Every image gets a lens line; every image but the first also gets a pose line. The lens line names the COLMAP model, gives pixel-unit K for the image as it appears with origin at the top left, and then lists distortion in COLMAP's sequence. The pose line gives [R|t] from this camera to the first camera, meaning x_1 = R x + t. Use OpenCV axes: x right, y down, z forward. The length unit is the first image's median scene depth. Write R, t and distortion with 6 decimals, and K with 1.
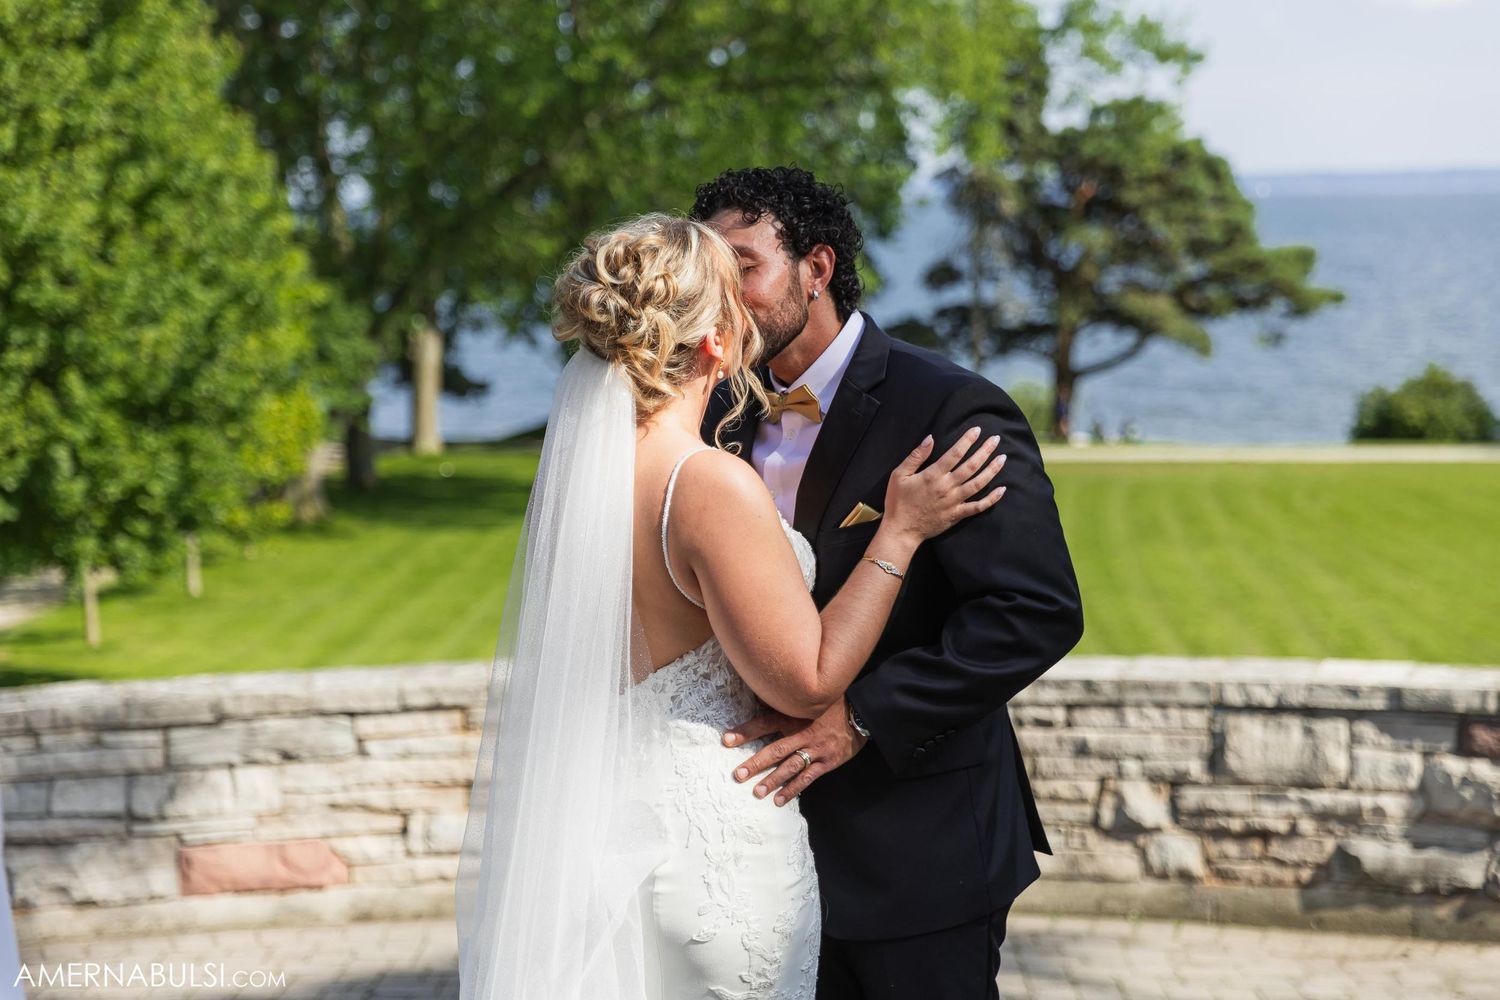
lens RADIAL K [[2971.3, 0, 750.0], [0, 2971.3, 500.0], [0, 0, 1]] dist [0.004584, -0.055628]
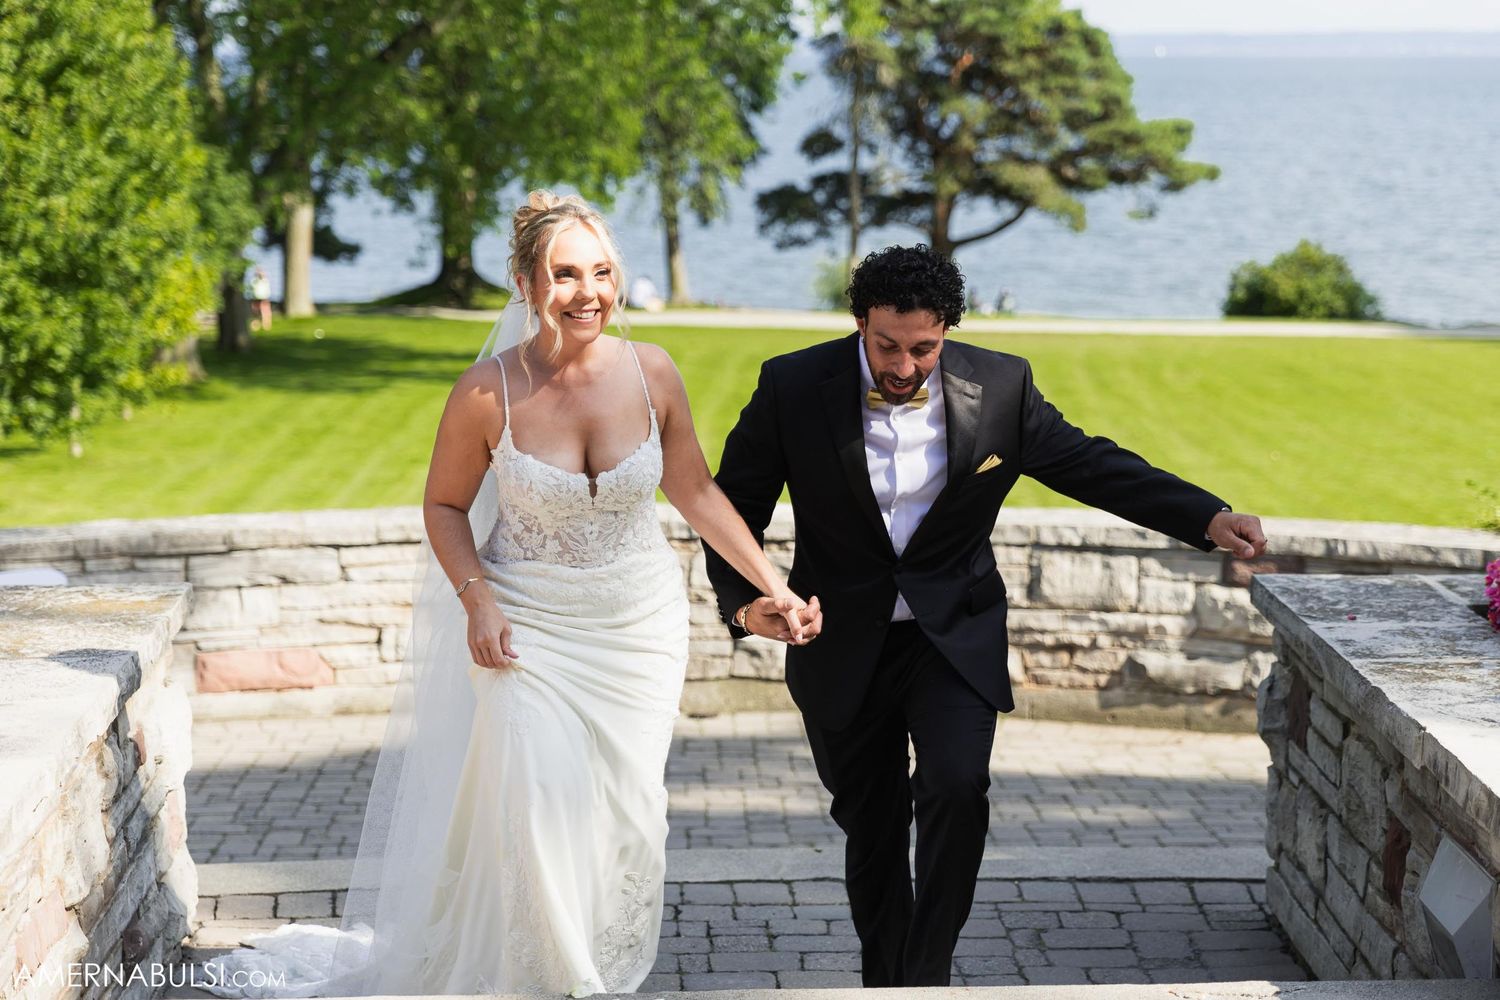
lens RADIAL K [[3092.5, 0, 750.0], [0, 3092.5, 500.0], [0, 0, 1]] dist [-0.000471, 0.025615]
pose [[0.999009, 0.009625, 0.043464, -0.006628], [-0.011496, 0.999009, 0.043006, -0.001481], [-0.043007, -0.043464, 0.998129, -0.098986]]
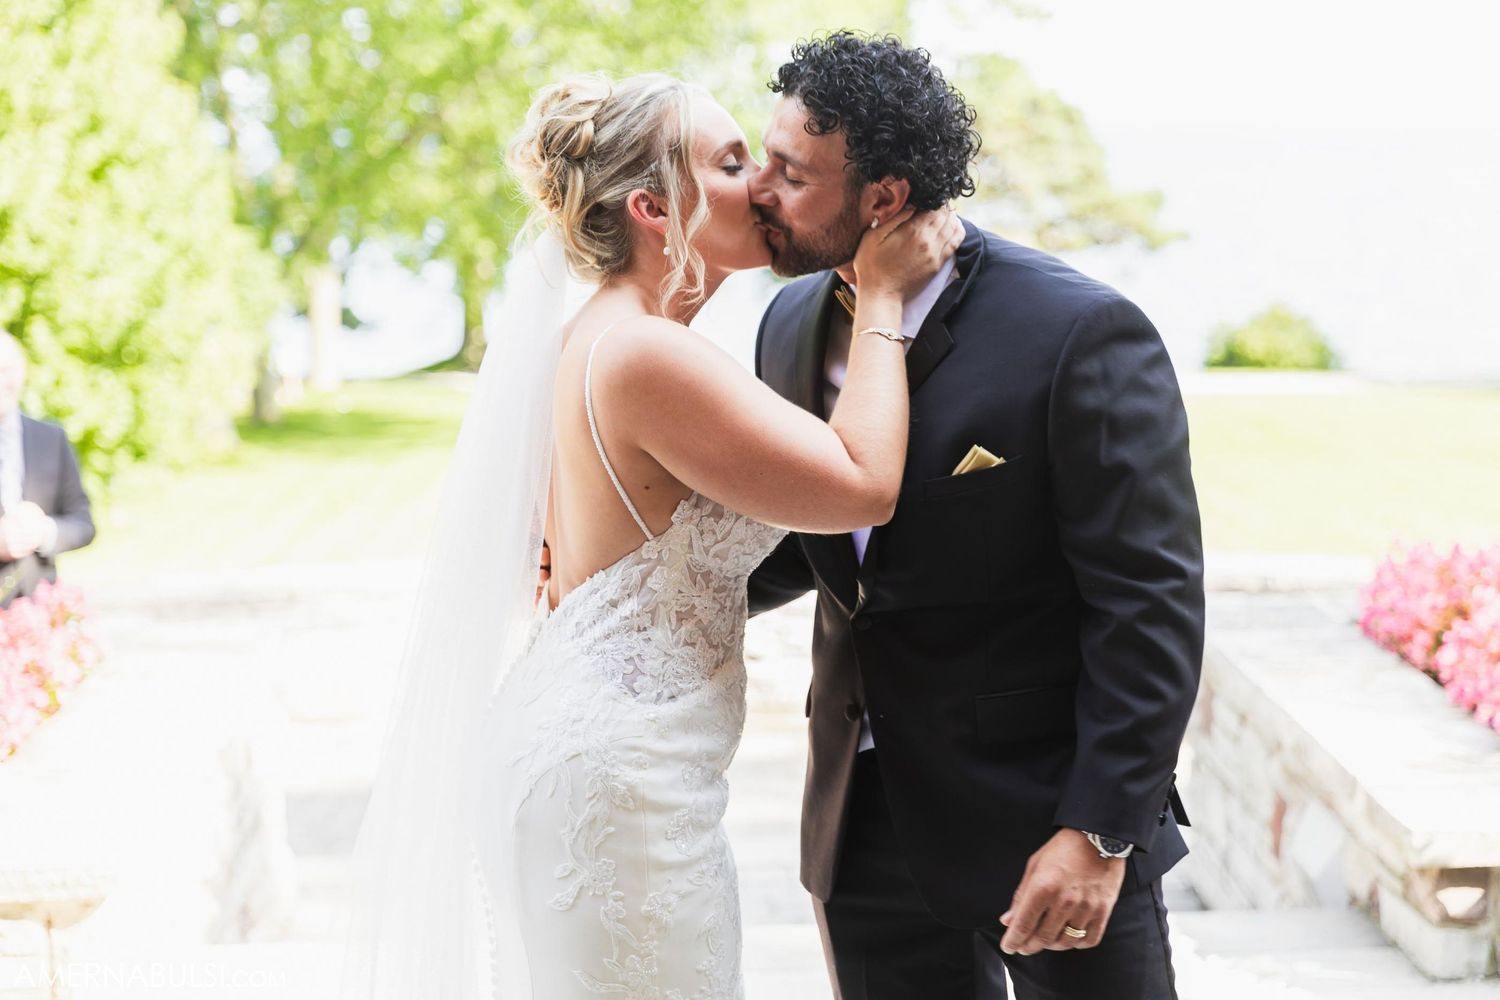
lens RADIAL K [[2971.3, 0, 750.0], [0, 2971.3, 500.0], [0, 0, 1]] dist [0.004584, -0.055628]
pose [[0.999078, -0.006364, 0.042465, -0.007817], [0.005343, 0.999695, 0.024113, -0.001886], [-0.042606, -0.023863, 0.998807, -0.134492]]
